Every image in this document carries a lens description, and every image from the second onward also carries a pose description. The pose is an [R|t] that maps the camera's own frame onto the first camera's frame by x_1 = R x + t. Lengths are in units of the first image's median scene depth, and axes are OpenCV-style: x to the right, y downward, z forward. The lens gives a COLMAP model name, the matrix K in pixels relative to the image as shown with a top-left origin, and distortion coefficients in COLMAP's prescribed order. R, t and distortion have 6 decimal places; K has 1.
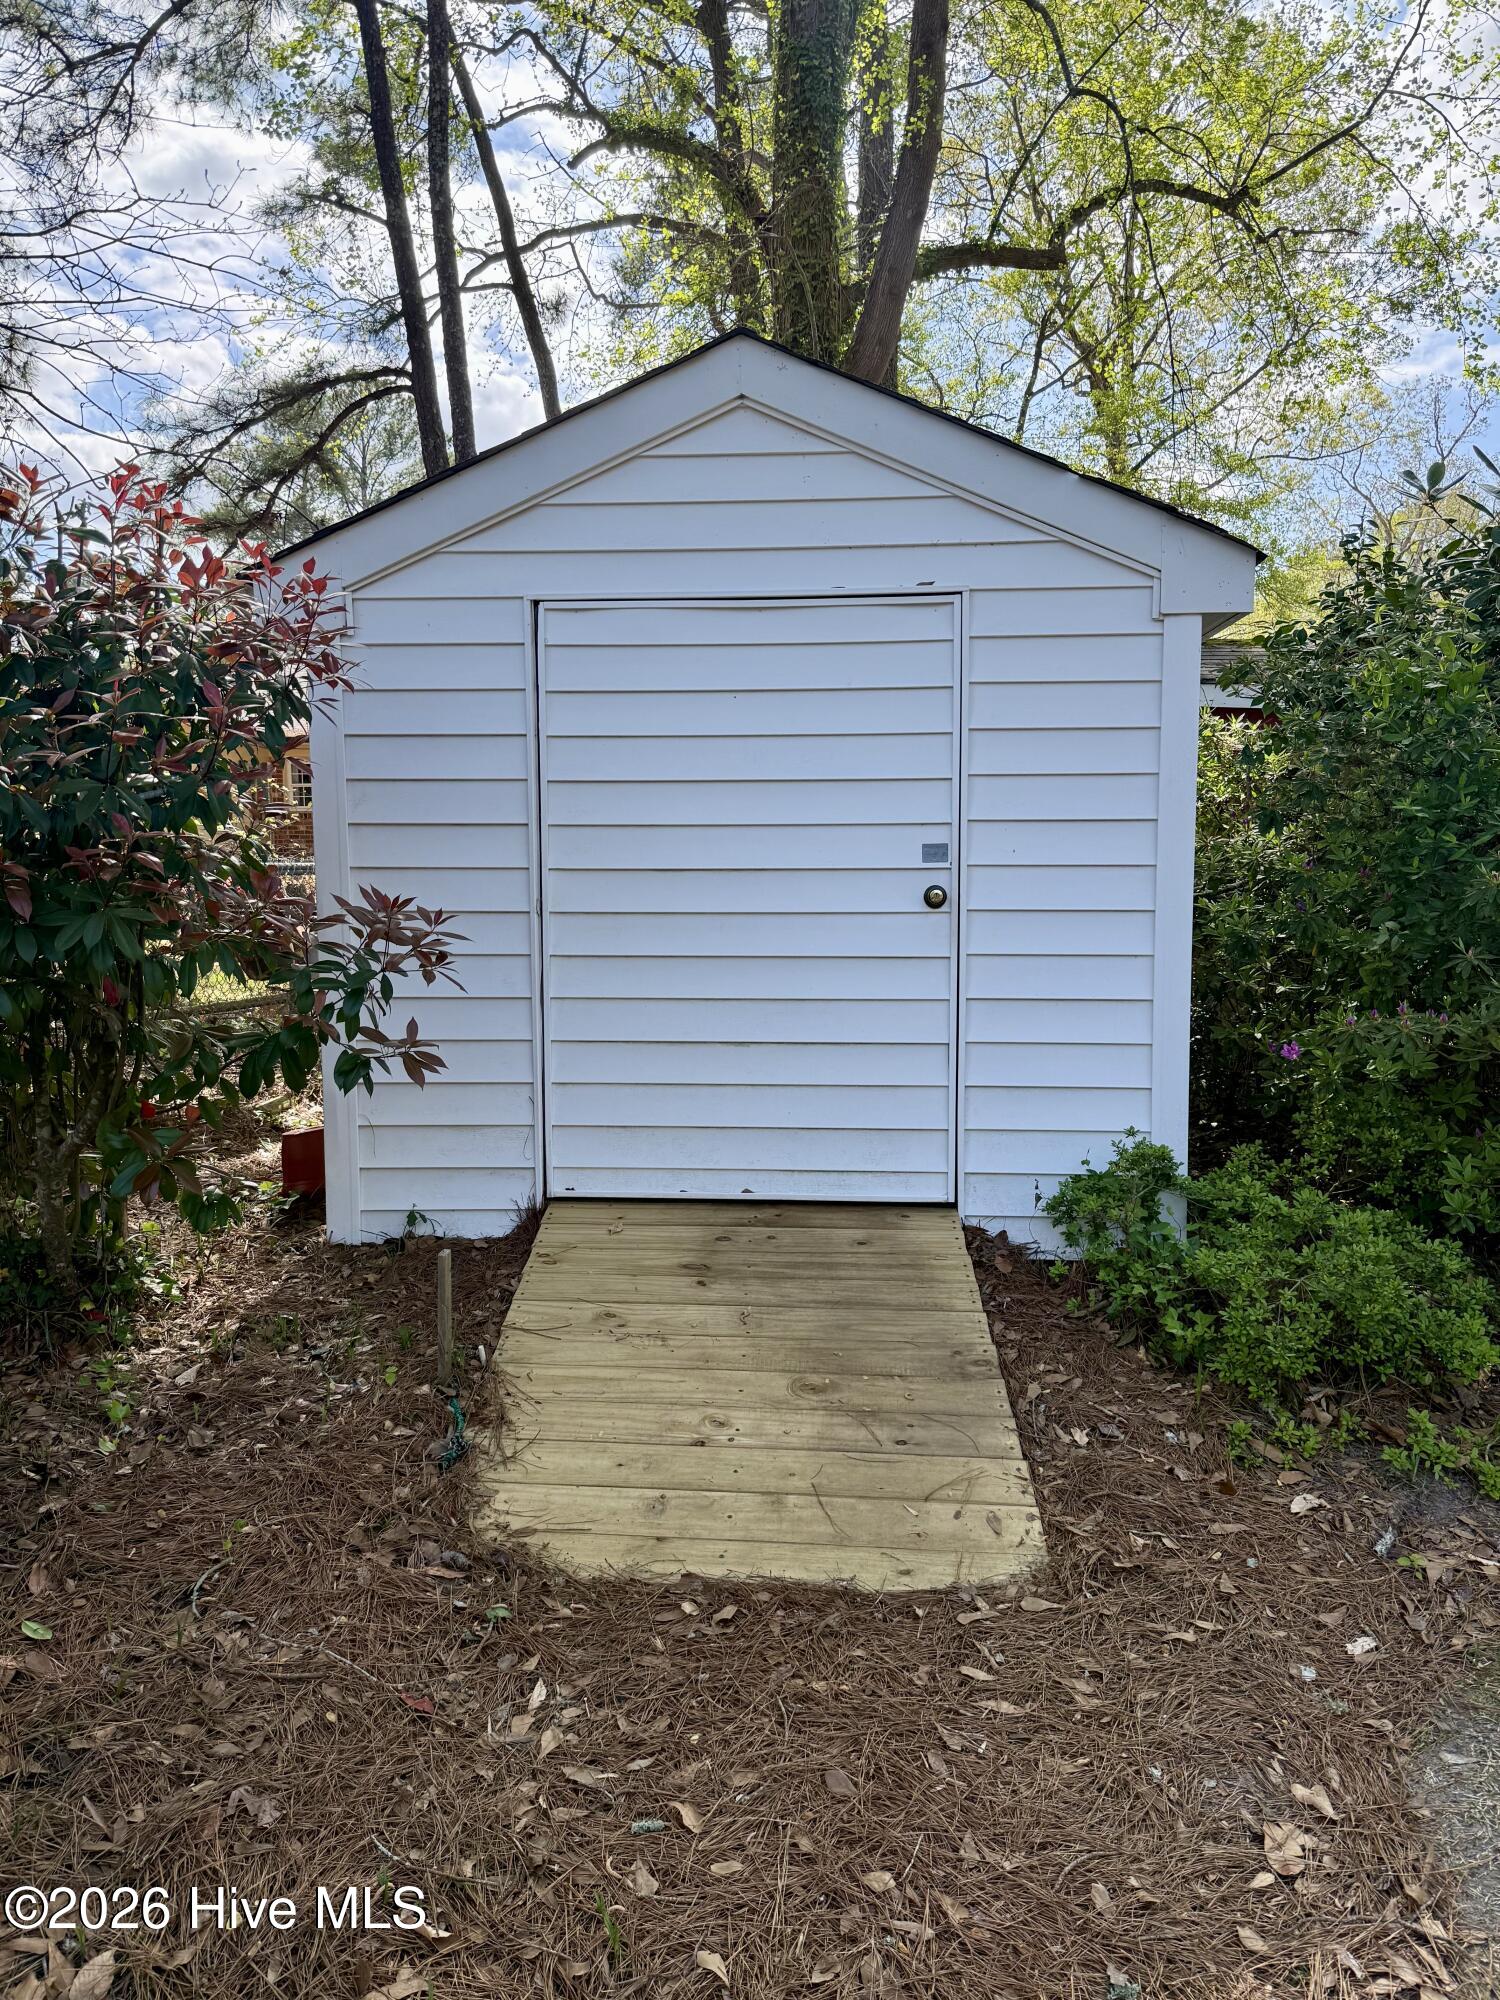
lens RADIAL K [[1378.4, 0, 748.6], [0, 1378.4, 1012.8], [0, 0, 1]] dist [0.076697, -0.081744]
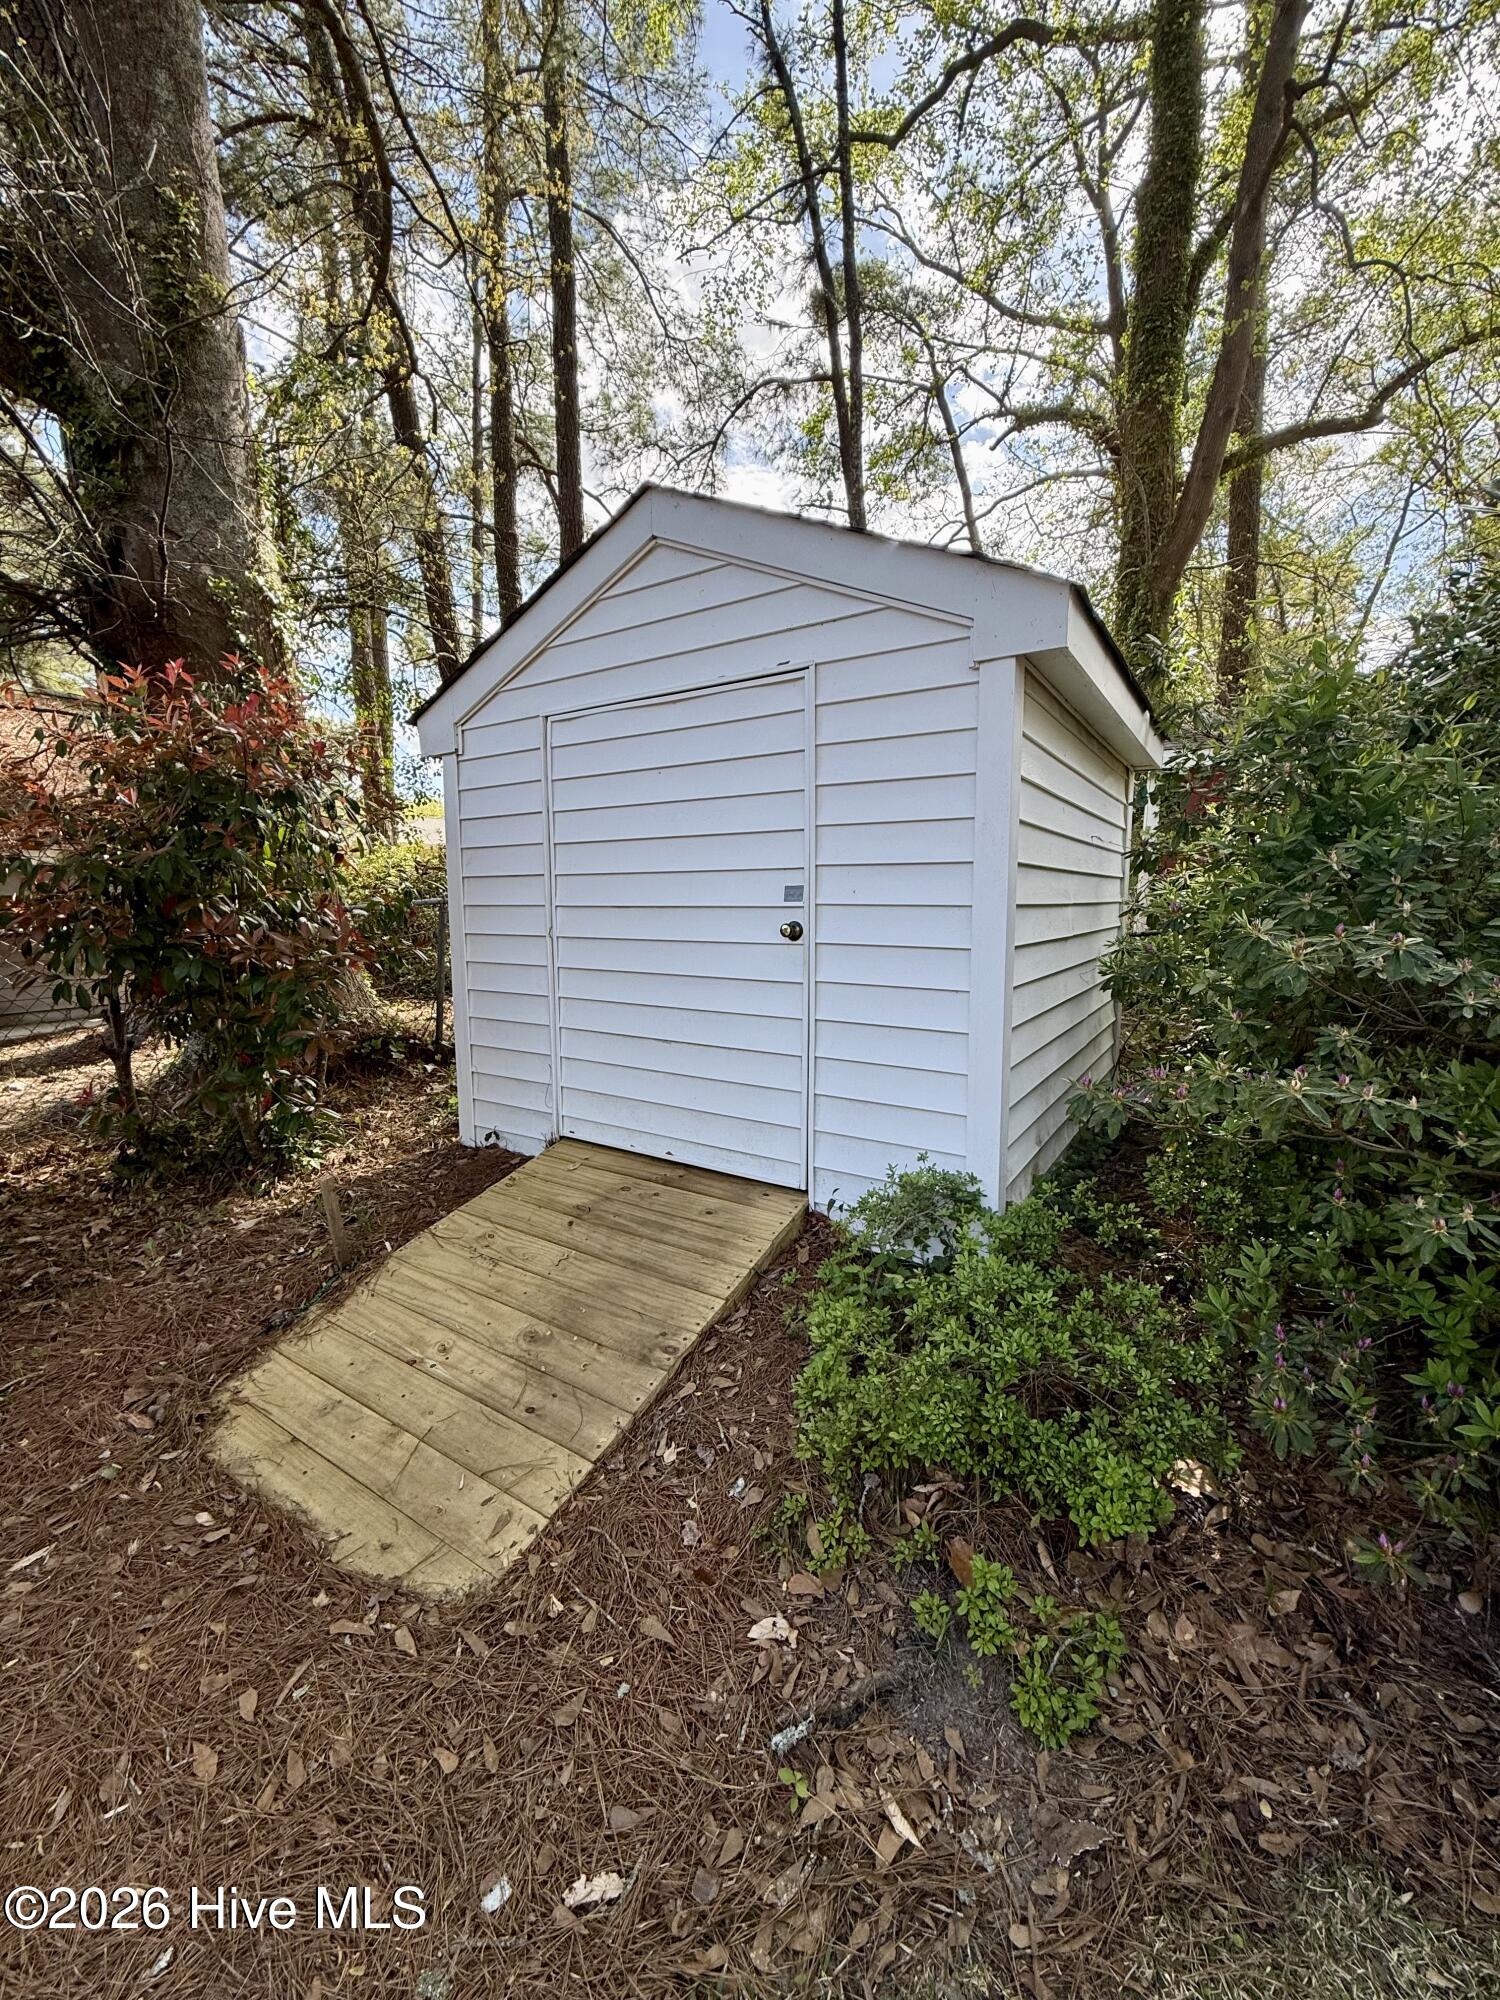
lens RADIAL K [[795.1, 0, 750.0], [0, 795.1, 1000.0], [0, 0, 1]] dist [-0.000919, 0.000069]
pose [[0.876518, 0.060252, -0.477583, 0.438168], [-0.049266, 0.998154, 0.035508, -0.048807], [0.478841, -0.007594, 0.877869, 0.396674]]
